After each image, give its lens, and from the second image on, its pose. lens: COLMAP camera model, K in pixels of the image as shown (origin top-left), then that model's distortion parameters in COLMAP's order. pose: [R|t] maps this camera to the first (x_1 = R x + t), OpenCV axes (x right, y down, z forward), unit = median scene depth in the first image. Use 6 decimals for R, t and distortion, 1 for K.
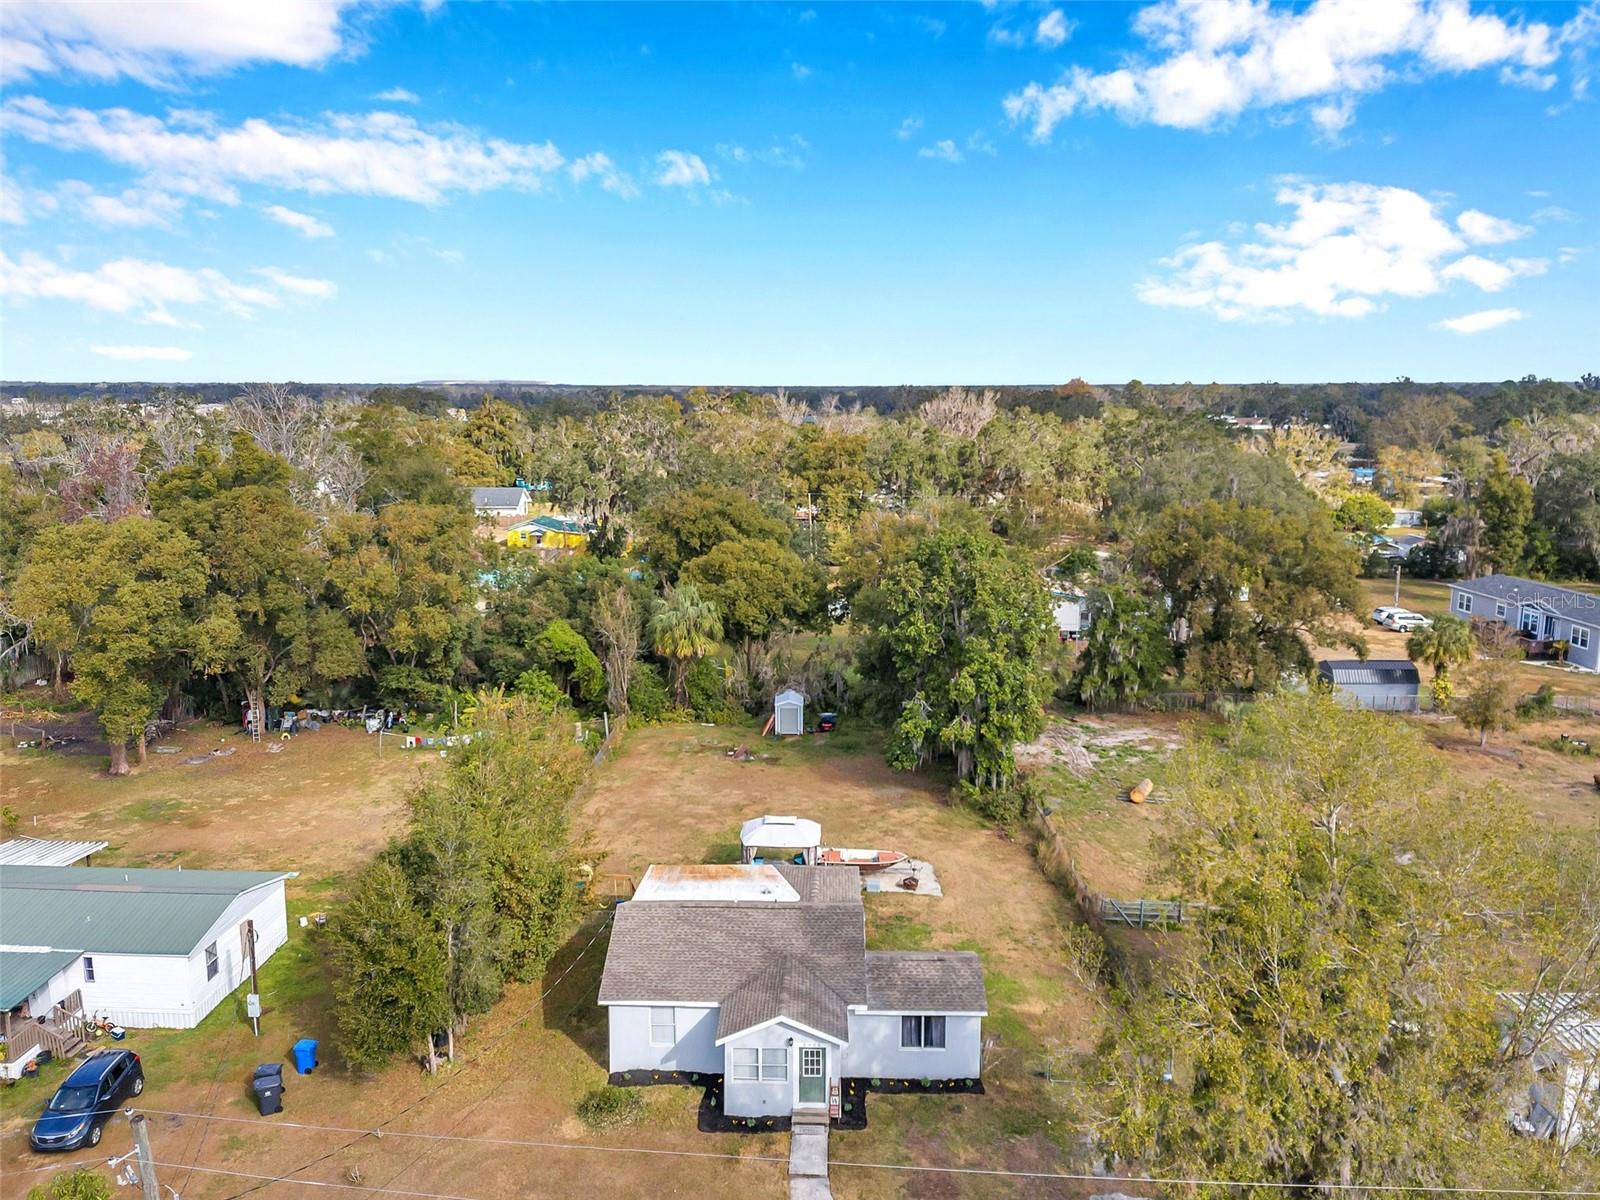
lens RADIAL K [[1193.4, 0, 800.0], [0, 1193.4, 600.0], [0, 0, 1]] dist [0.082432, -0.085120]
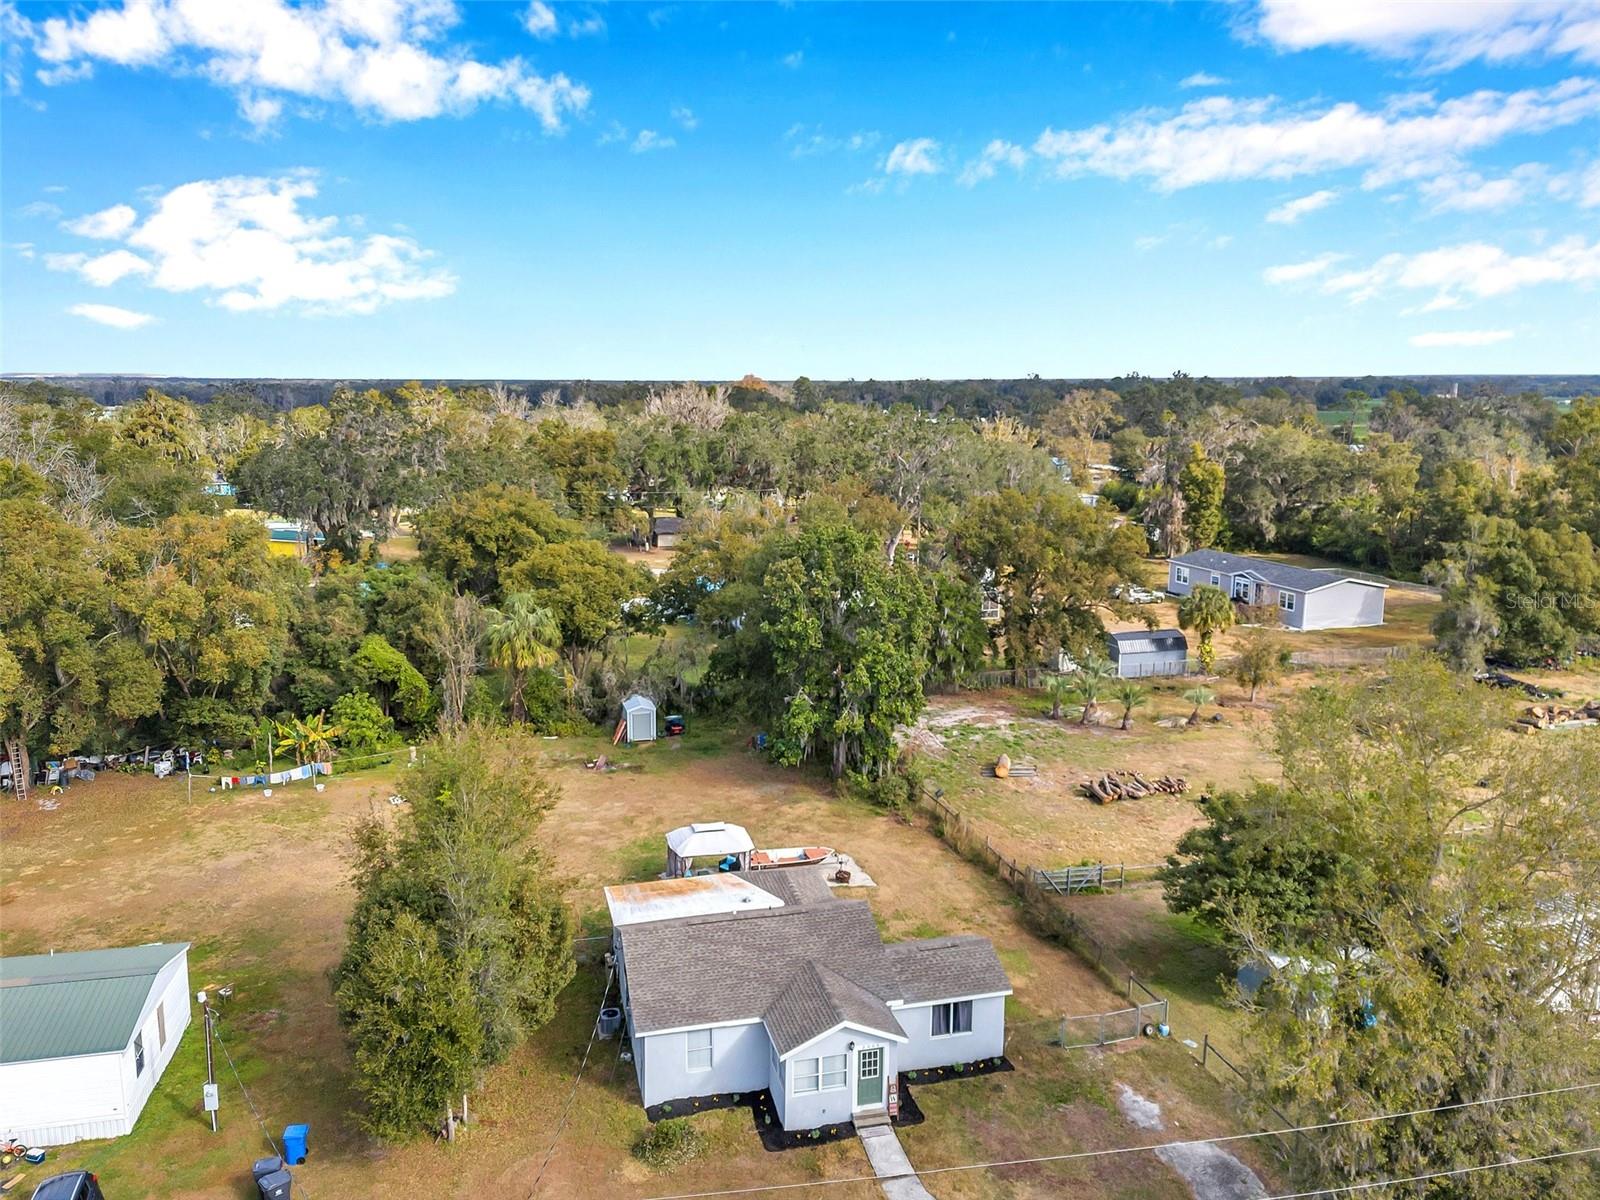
lens RADIAL K [[1199.2, 0, 781.0], [0, 1199.2, 596.2], [0, 0, 1]] dist [0.072005, -0.069940]
pose [[0.963423, -0.048386, 0.263579, -0.179094], [0.048241, 0.998811, 0.007027, -0.007109], [-0.263606, 0.005945, 0.964612, 0.031906]]
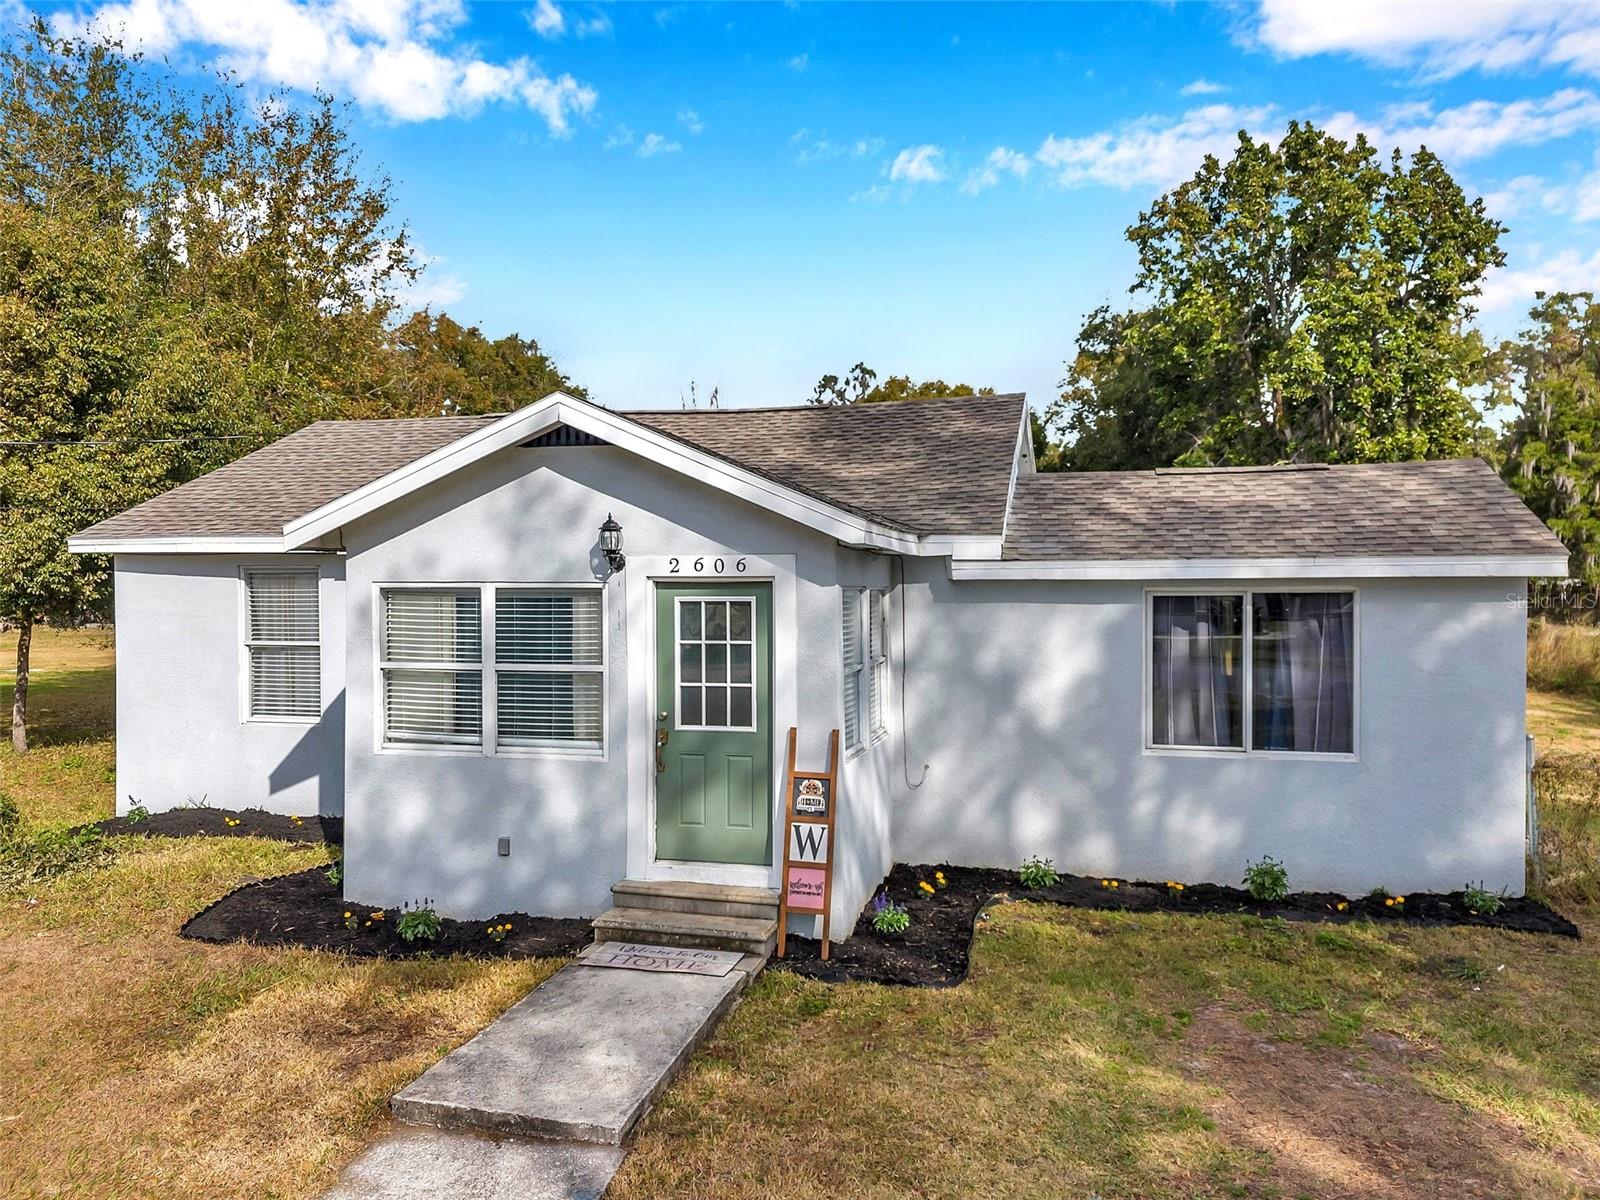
lens RADIAL K [[1185.7, 0, 800.0], [0, 1185.7, 600.0], [0, 0, 1]] dist [0.079988, -0.078400]
pose [[0.978004, 0.002626, -0.208569, 0.040627], [-0.037359, 0.985957, -0.162767, 0.238843], [0.205212, 0.166978, 0.964368, 0.469089]]
